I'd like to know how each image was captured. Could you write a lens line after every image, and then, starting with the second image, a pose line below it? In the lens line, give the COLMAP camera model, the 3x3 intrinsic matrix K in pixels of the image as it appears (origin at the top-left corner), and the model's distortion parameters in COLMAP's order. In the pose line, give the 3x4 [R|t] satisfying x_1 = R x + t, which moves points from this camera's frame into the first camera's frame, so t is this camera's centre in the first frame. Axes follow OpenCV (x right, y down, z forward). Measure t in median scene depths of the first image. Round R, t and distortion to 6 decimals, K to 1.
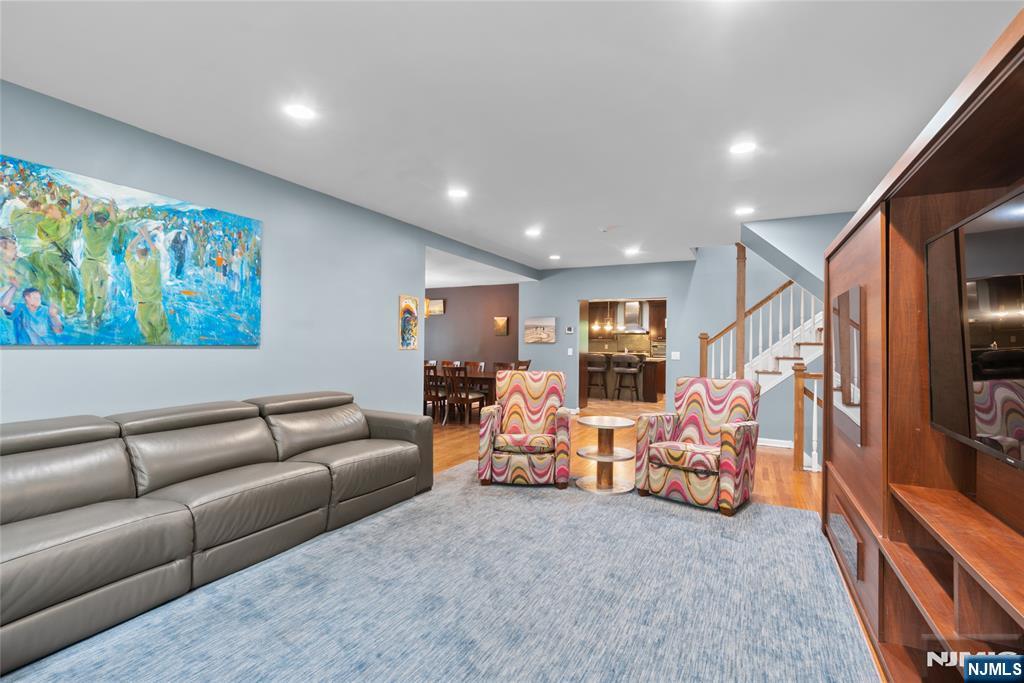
lens RADIAL K [[468.5, 0, 513.5], [0, 468.5, 340.6], [0, 0, 1]] dist [0.001625, -0.000770]
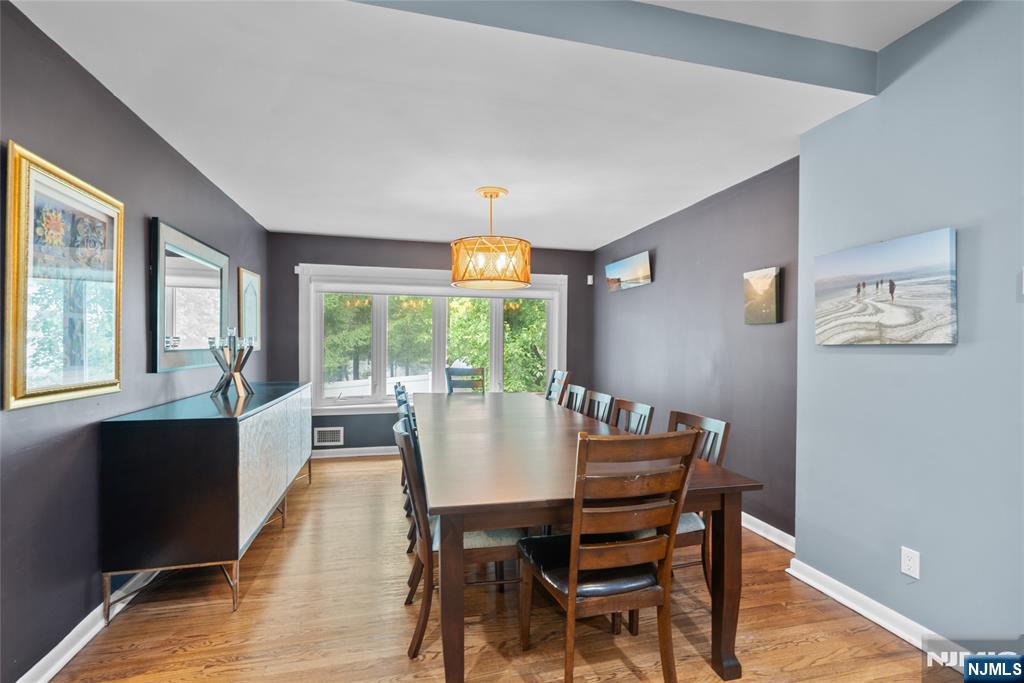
lens RADIAL K [[468.5, 0, 511.1], [0, 468.5, 347.5], [0, 0, 1]] dist [0.001625, -0.000770]
pose [[0.666834, -0.003214, -0.745199, 0.108575], [0.007022, 0.999973, 0.001971, 0.003667], [0.745173, -0.006547, 0.666839, 0.674822]]
